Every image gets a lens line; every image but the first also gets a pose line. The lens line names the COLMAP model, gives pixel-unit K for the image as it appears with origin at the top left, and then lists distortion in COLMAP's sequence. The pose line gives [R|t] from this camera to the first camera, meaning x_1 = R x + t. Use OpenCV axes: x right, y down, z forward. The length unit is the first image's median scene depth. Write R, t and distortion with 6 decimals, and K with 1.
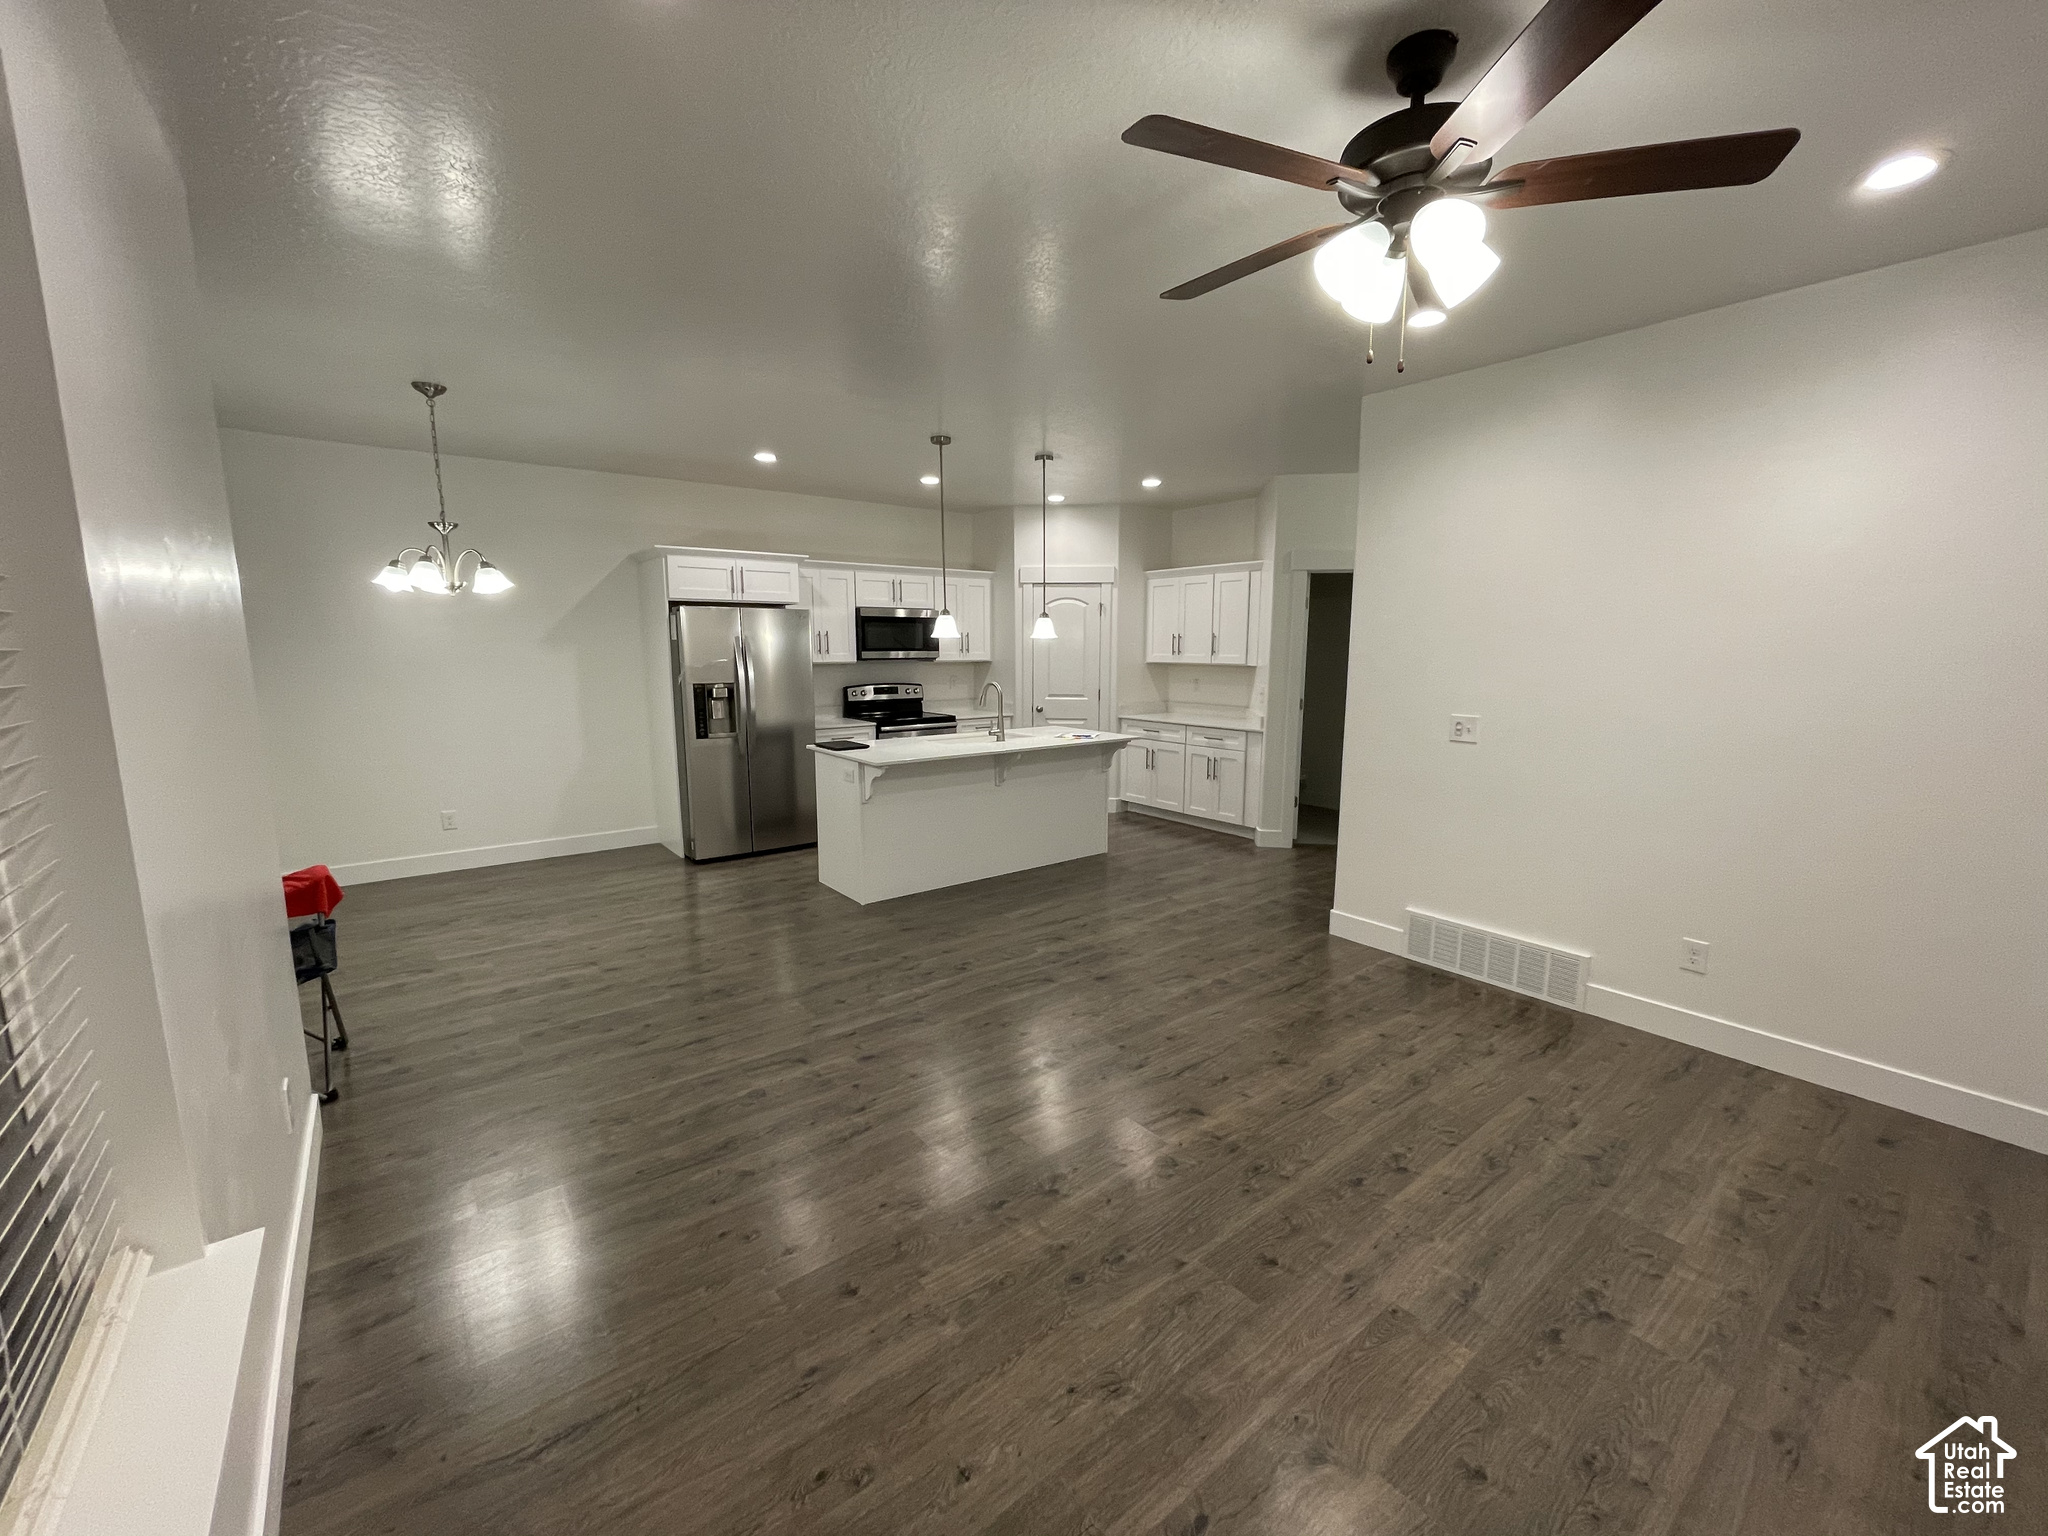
lens RADIAL K [[826.5, 0, 1027.1], [0, 826.5, 773.6], [0, 0, 1]] dist [-0.006696, -0.000883]
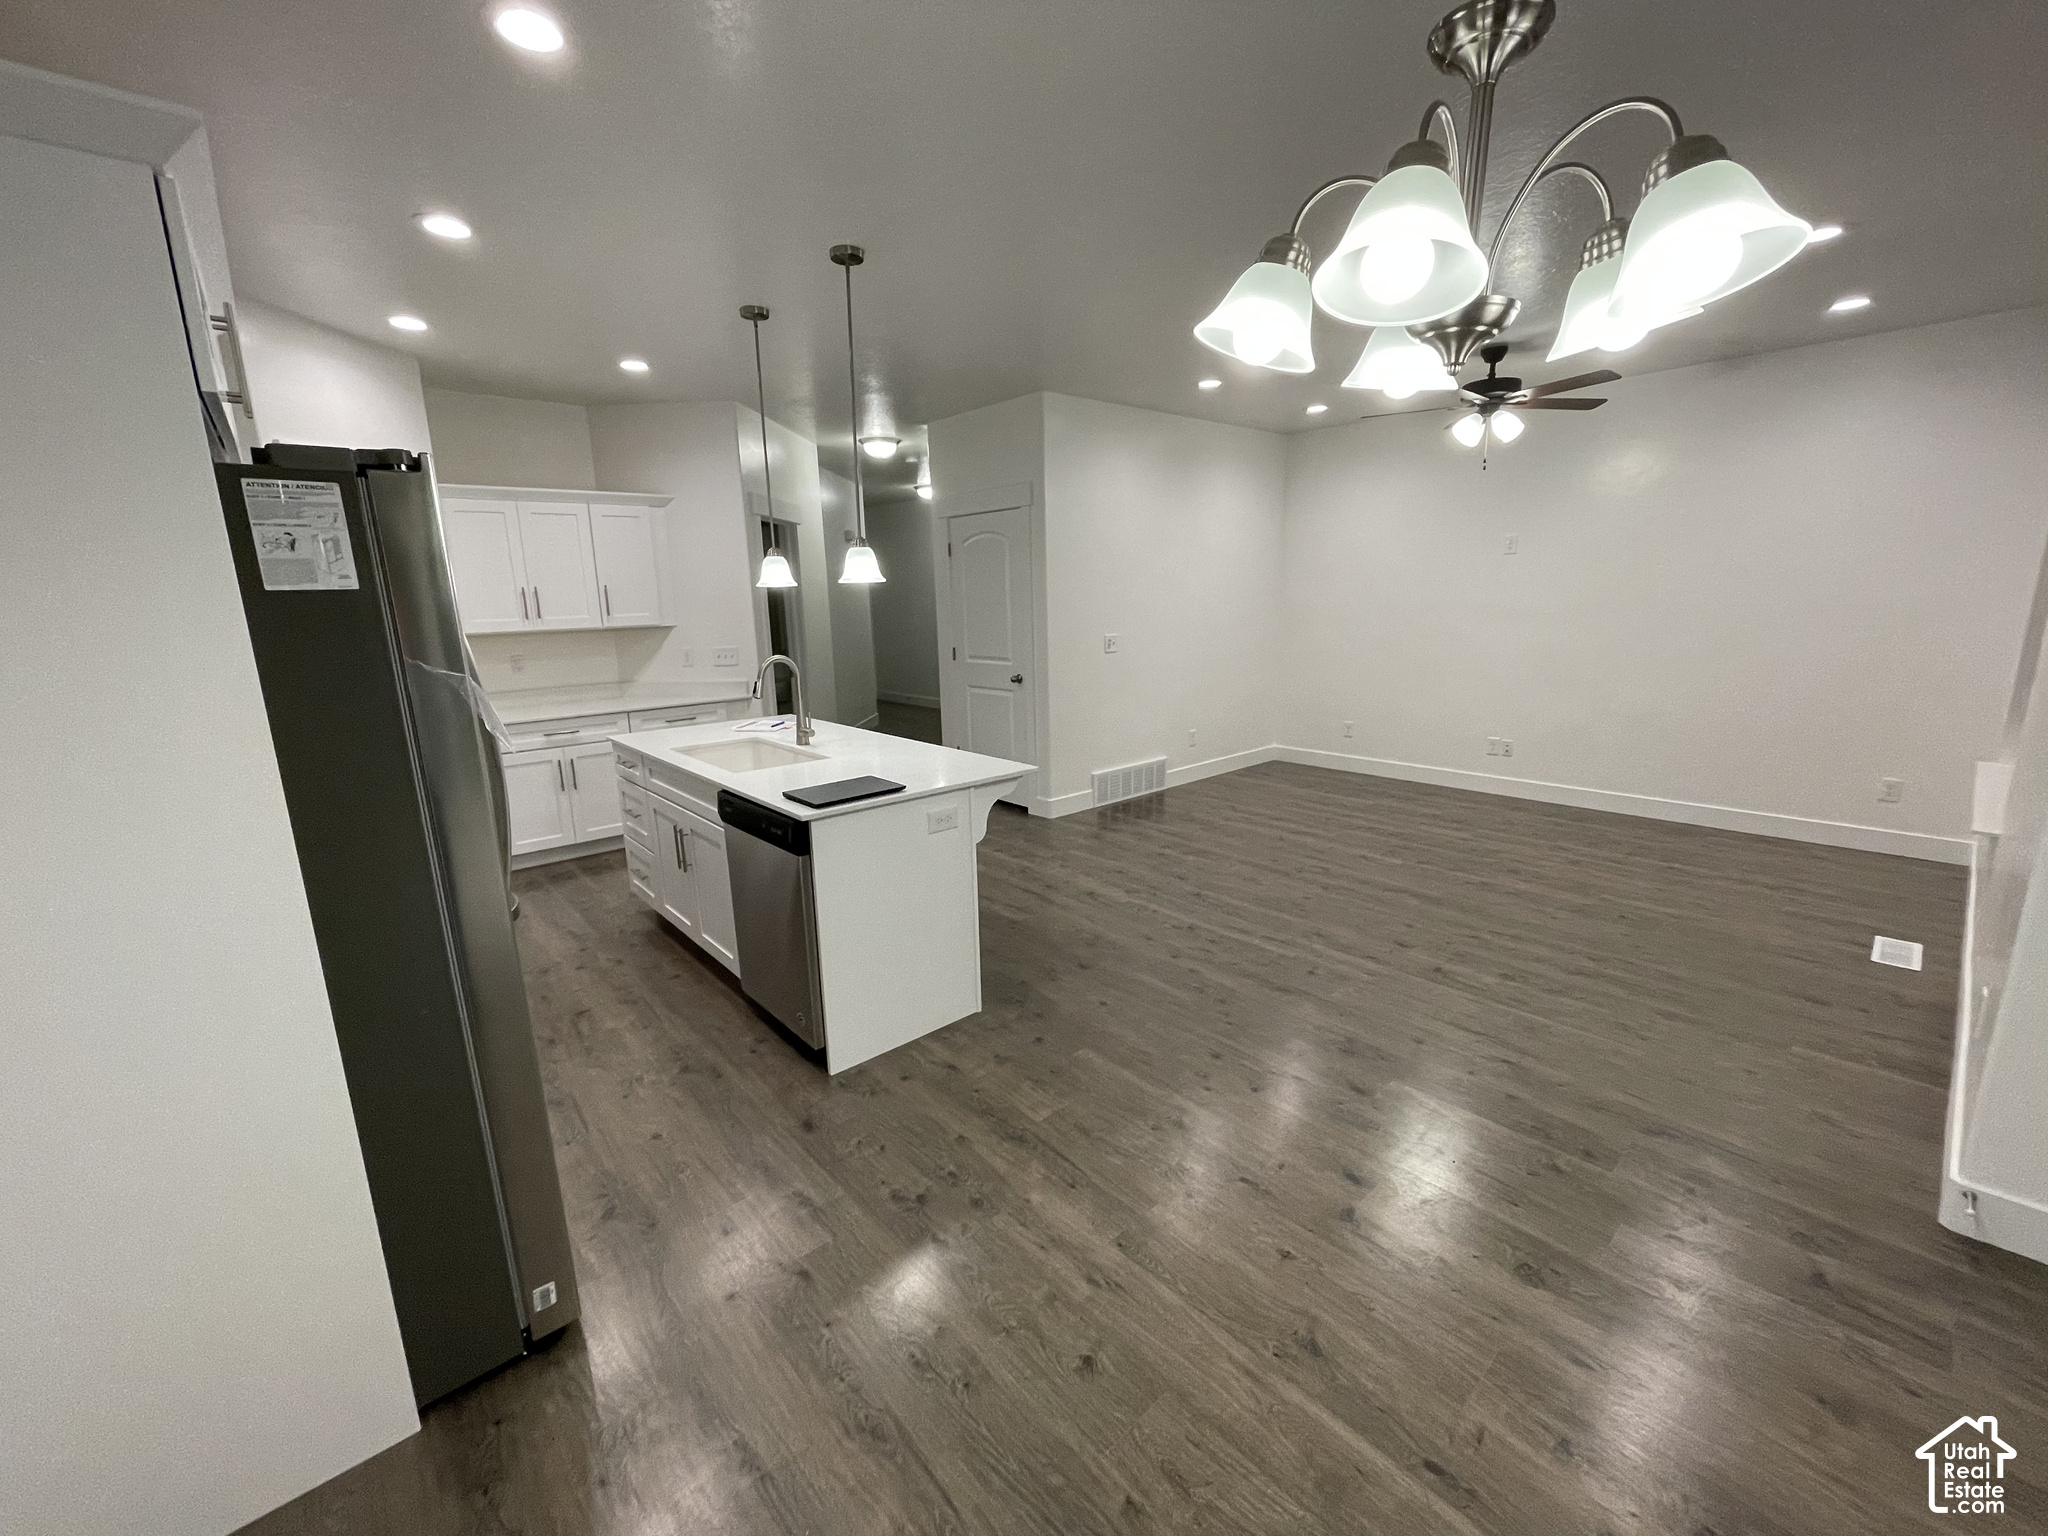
lens RADIAL K [[826.5, 0, 1031.1], [0, 826.5, 776.4], [0, 0, 1]] dist [-0.006696, -0.000883]
pose [[-0.061927, -0.218545, 0.973860, -0.595402], [0.180460, 0.957199, 0.226281, -0.112611], [-0.981631, 0.189756, -0.019838, 0.722519]]
